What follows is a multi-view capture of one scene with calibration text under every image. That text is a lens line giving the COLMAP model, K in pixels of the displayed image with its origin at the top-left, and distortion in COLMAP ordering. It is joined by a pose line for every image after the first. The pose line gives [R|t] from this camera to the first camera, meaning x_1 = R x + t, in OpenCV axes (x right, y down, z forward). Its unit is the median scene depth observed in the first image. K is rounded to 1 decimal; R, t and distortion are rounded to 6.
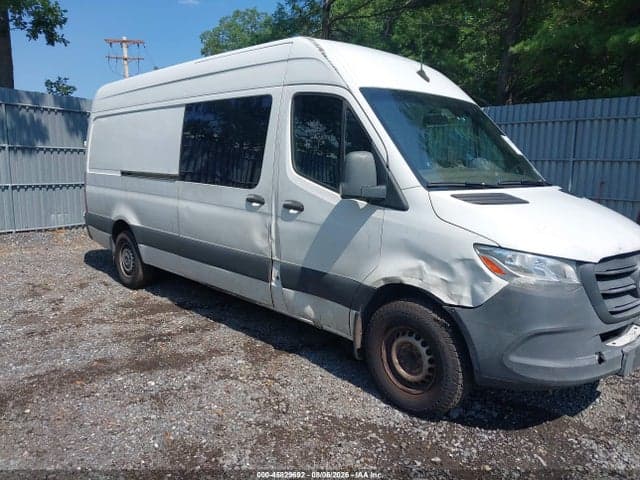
lens RADIAL K [[511.3, 0, 316.3], [0, 511.3, 242.1], [0, 0, 1]] dist [0.022299, -0.006484]
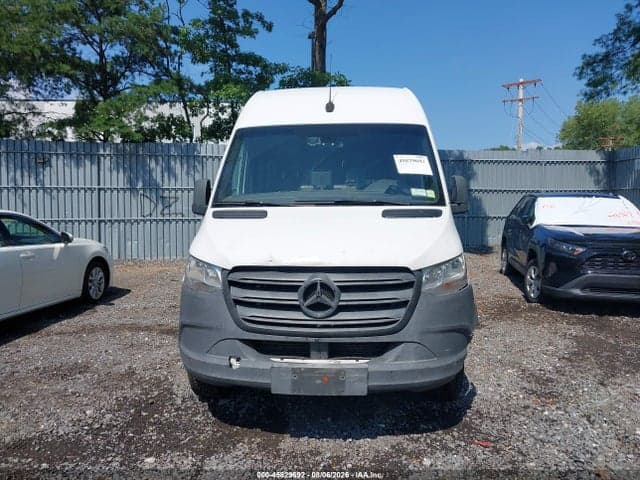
lens RADIAL K [[511.3, 0, 315.6], [0, 511.3, 238.3], [0, 0, 1]] dist [0.022299, -0.006484]
pose [[0.693513, 0.041368, -0.719256, 1.054846], [-0.100805, 0.994101, -0.040021, 0.000257], [0.713357, 0.100260, 0.693592, 0.282094]]
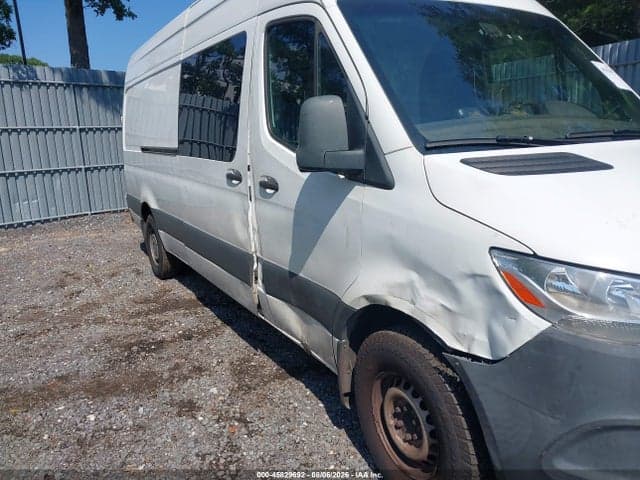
lens RADIAL K [[511.3, 0, 322.6], [0, 511.3, 240.6], [0, 0, 1]] dist [0.022299, -0.006484]
pose [[0.974750, -0.006526, -0.223205, 0.189530], [0.018405, 0.998520, 0.051181, -0.026628], [0.222540, -0.053997, 0.973427, 0.315642]]
